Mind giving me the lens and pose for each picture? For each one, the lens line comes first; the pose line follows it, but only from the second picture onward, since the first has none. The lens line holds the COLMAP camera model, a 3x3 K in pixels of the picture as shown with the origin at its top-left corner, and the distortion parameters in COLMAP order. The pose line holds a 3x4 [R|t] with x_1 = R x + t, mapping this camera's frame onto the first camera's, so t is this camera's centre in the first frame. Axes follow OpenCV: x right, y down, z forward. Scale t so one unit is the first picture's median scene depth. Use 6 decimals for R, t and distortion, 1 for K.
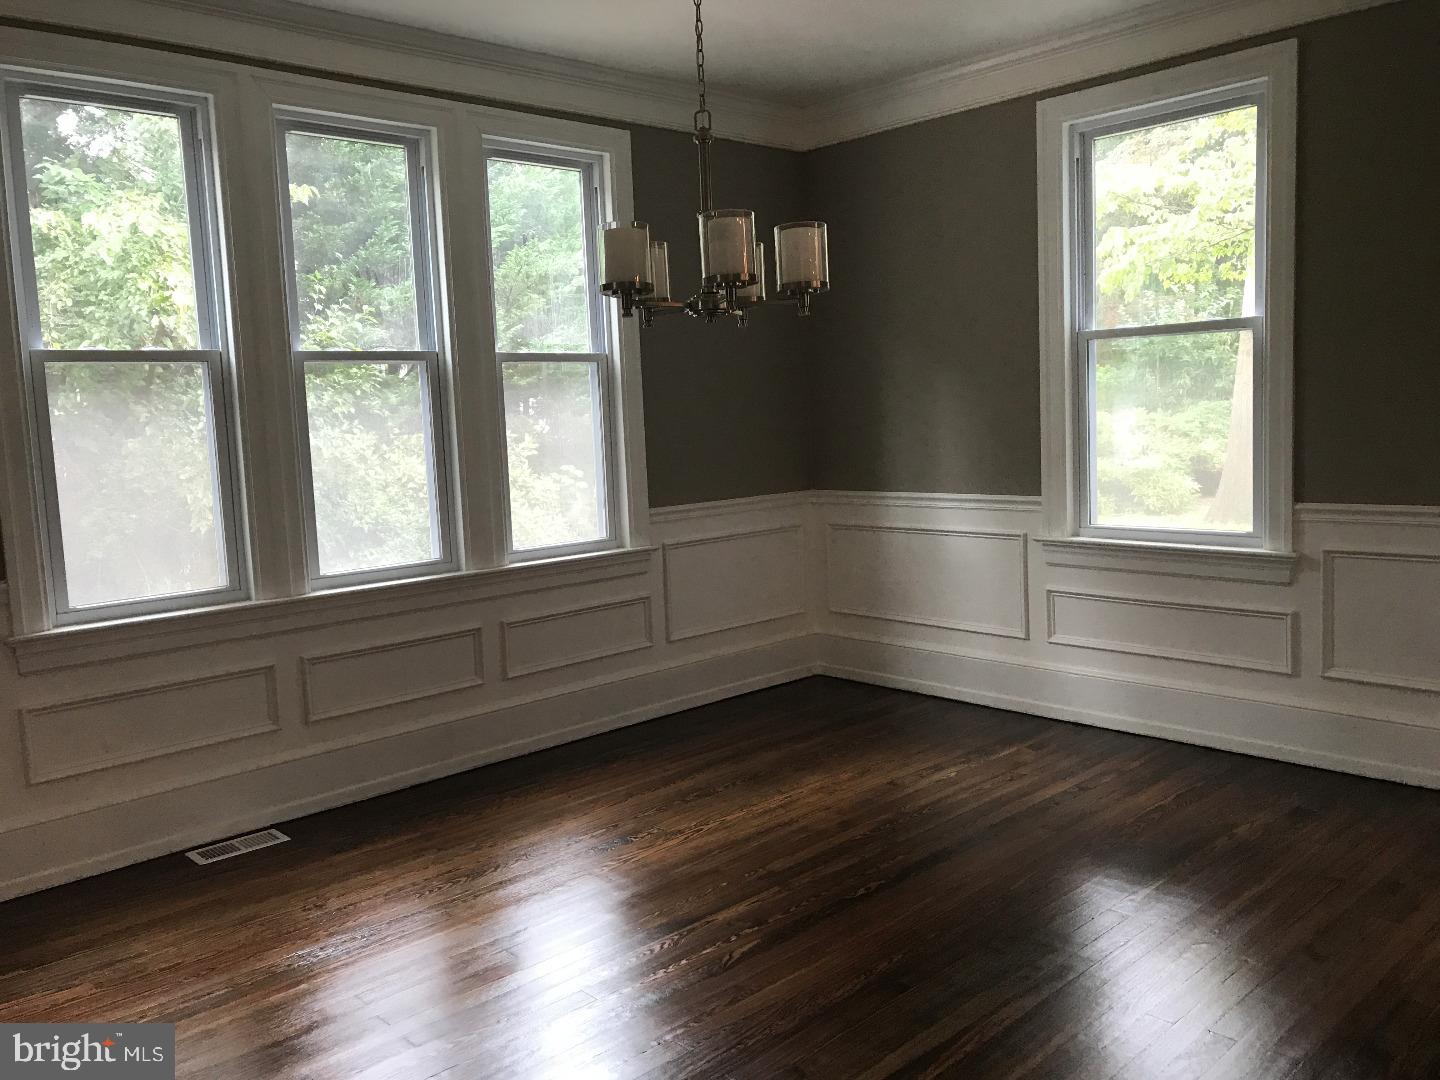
lens RADIAL K [[1192.1, 0, 720.0], [0, 1192.1, 540.0], [0, 0, 1]] dist [0.004189, 0.001517]
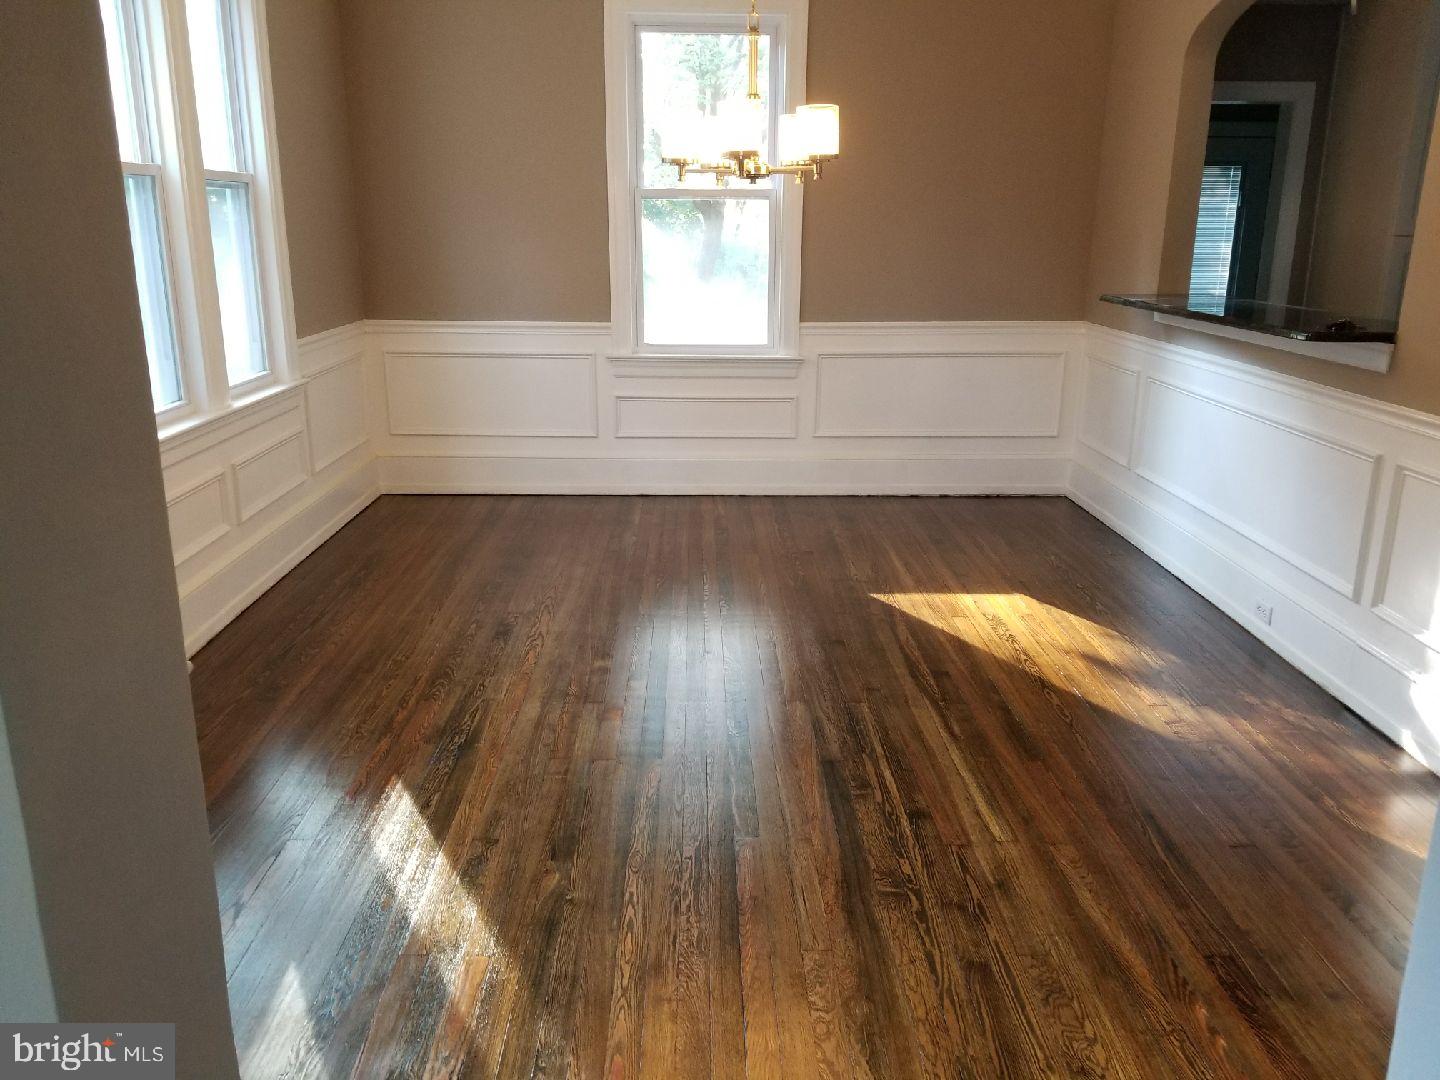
lens RADIAL K [[1192.1, 0, 720.0], [0, 1192.1, 540.0], [0, 0, 1]] dist [0.004189, 0.001517]
pose [[0.648110, -0.151870, 0.746250, -0.701578], [0.050762, 0.986349, 0.156647, -0.000975], [-0.759853, -0.063643, 0.646972, 0.086315]]
